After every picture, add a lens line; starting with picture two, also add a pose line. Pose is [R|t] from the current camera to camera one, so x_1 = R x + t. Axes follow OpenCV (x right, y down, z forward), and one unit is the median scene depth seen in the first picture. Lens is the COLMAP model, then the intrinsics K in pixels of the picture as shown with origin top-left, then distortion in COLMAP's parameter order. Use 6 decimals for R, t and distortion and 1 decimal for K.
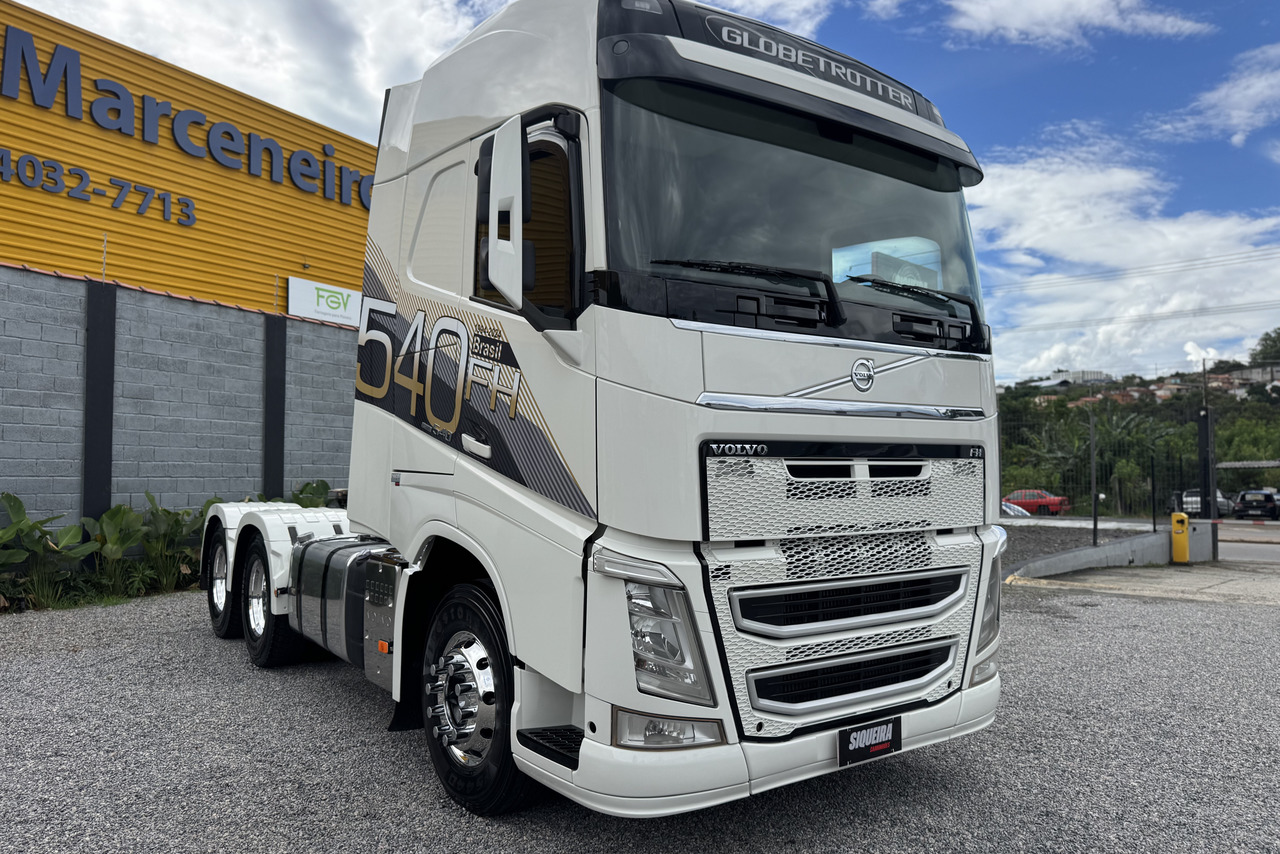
lens RADIAL K [[851.7, 0, 640.0], [0, 851.7, 427.0], [0, 0, 1]] dist [0.153149, -0.336461]
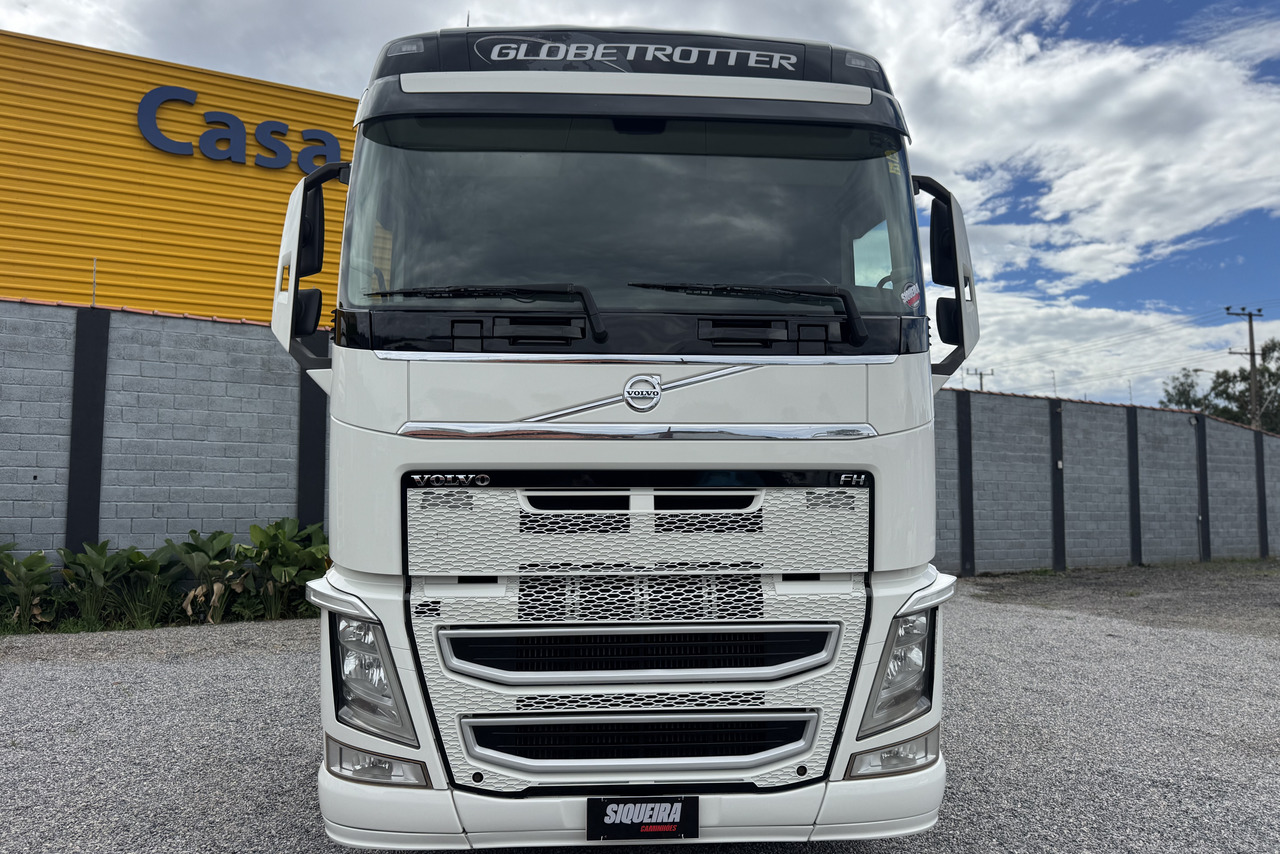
lens RADIAL K [[851.7, 0, 640.0], [0, 851.7, 427.0], [0, 0, 1]] dist [0.153149, -0.336461]
pose [[0.861618, -0.039212, -0.506040, 0.732045], [0.023586, 0.999027, -0.037254, 0.007140], [0.507009, 0.020163, 0.861705, 0.258208]]
